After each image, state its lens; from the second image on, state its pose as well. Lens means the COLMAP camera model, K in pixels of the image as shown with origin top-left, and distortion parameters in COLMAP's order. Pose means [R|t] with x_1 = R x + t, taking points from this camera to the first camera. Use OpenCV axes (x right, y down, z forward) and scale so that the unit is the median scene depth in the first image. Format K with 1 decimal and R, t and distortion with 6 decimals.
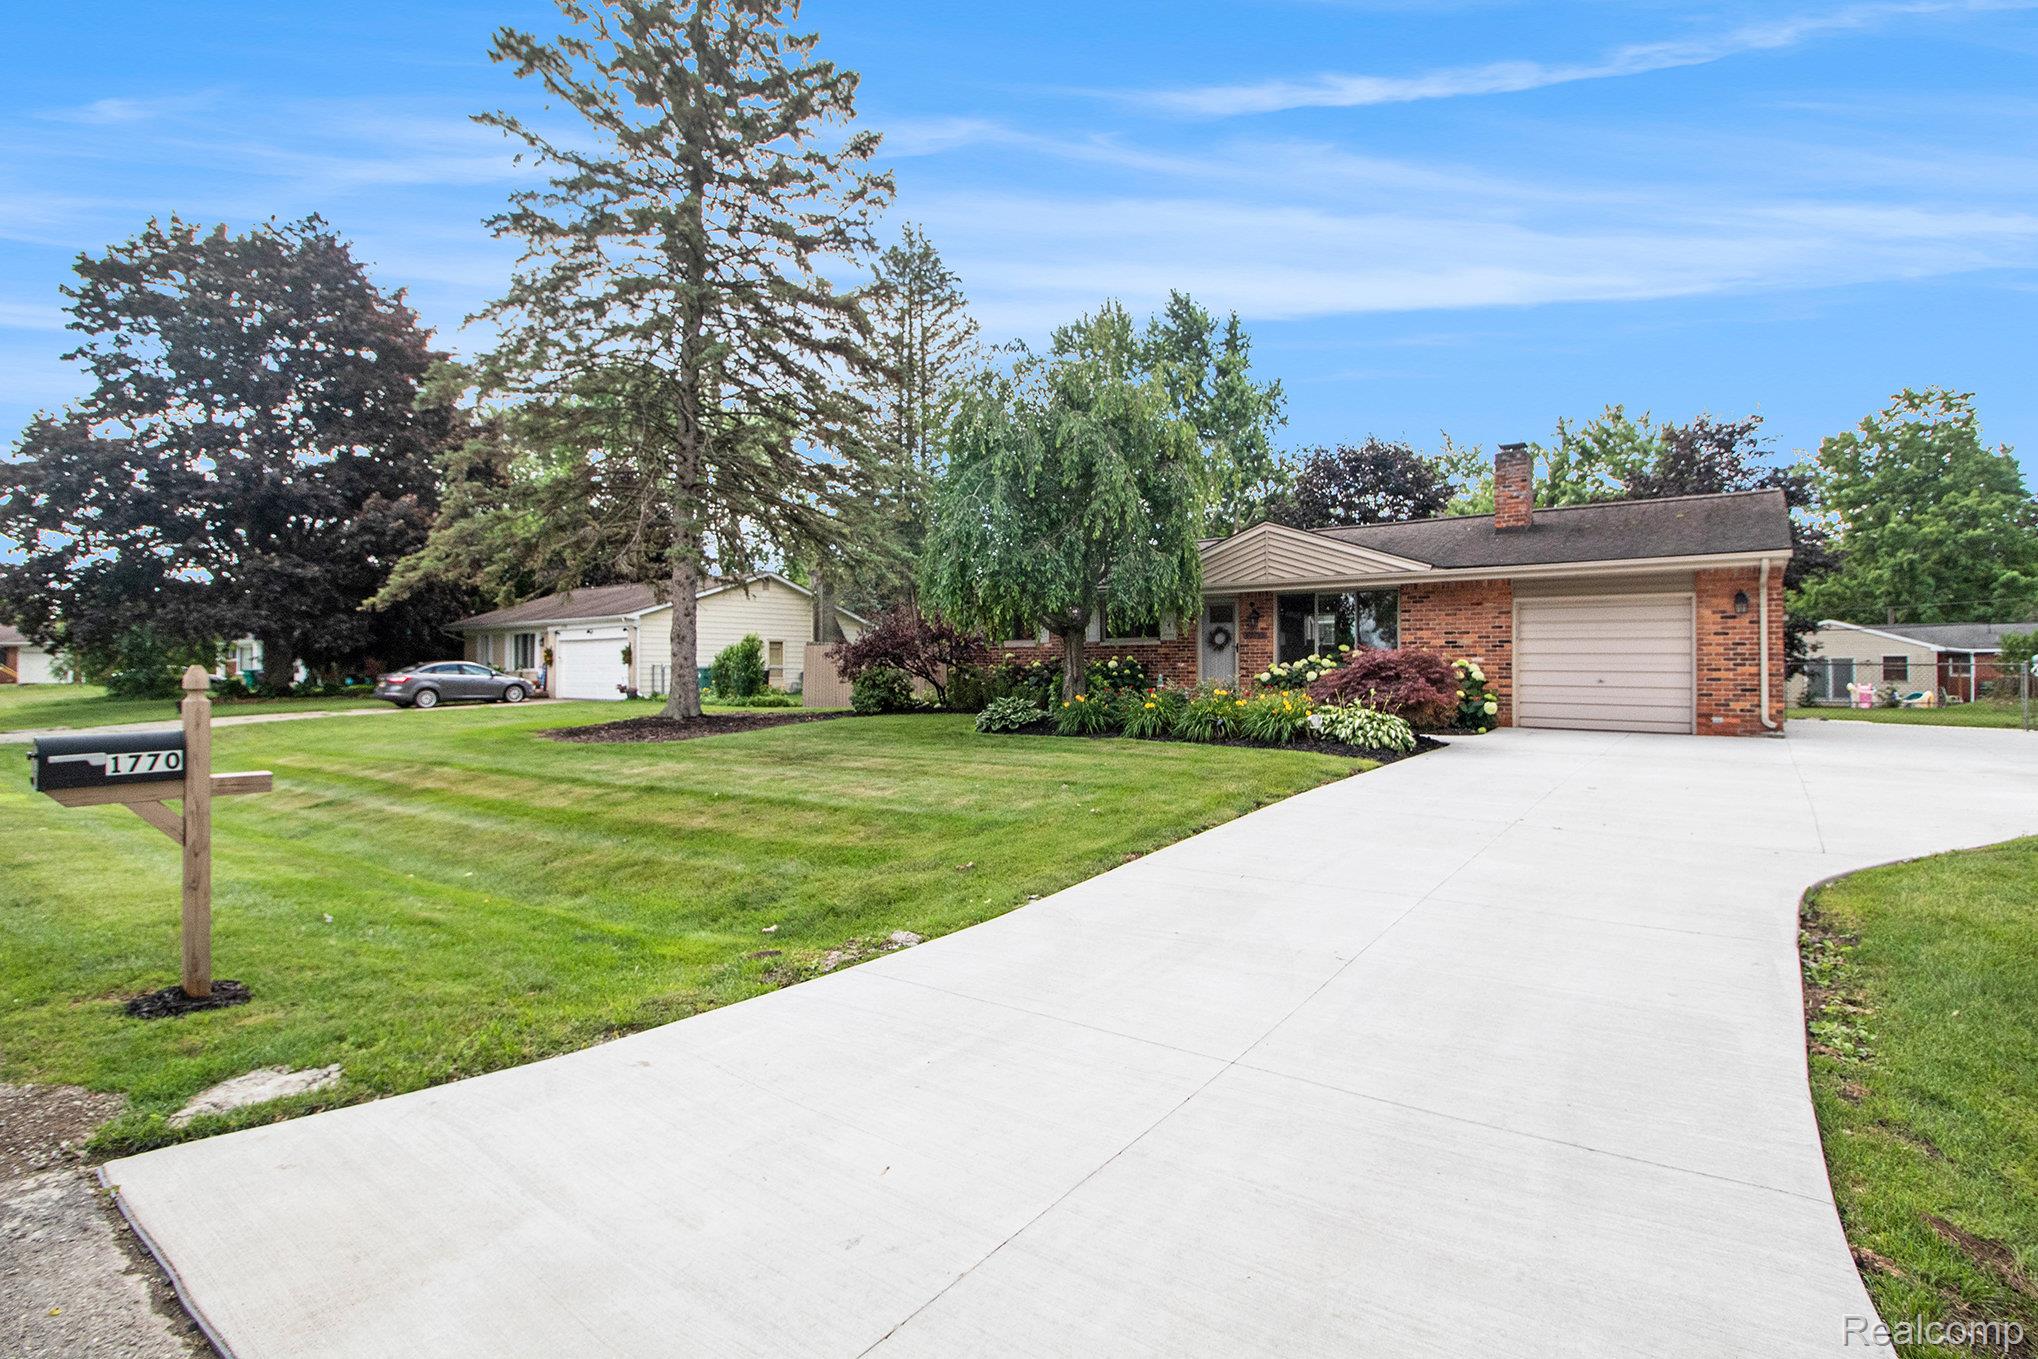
lens RADIAL K [[951.9, 0, 1016.6], [0, 951.9, 677.6], [0, 0, 1]] dist [-0.010239, -0.002608]
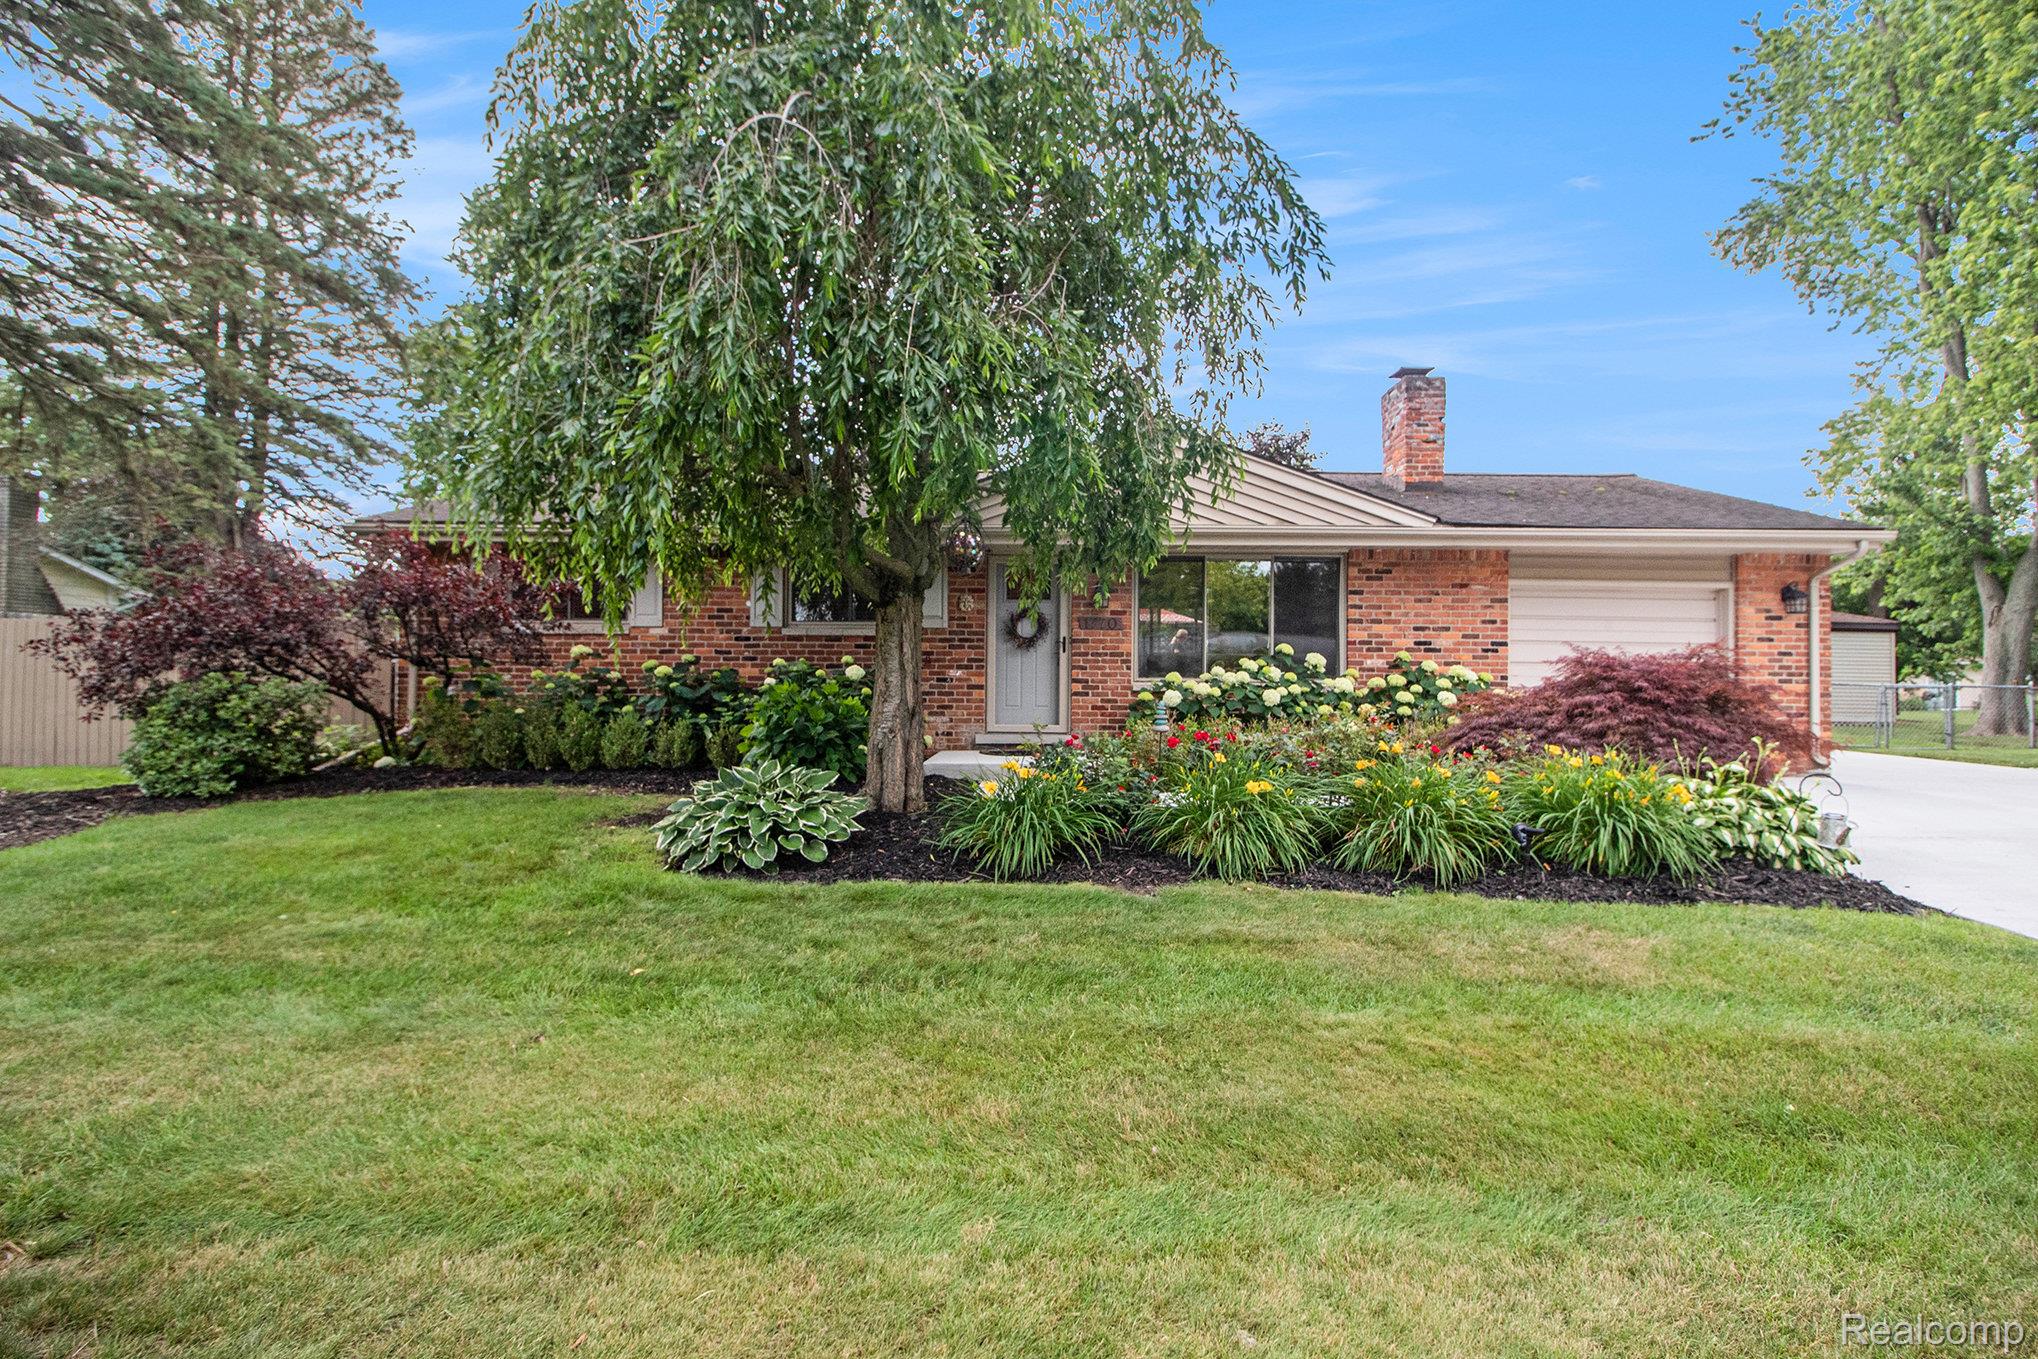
lens RADIAL K [[951.9, 0, 1024.8], [0, 951.9, 673.2], [0, 0, 1]] dist [-0.010239, -0.002608]
pose [[0.797062, 0.000440, 0.603897, -0.133150], [-0.001207, 0.999999, 0.000864, -0.014694], [-0.603896, -0.001417, 0.797062, 0.564196]]
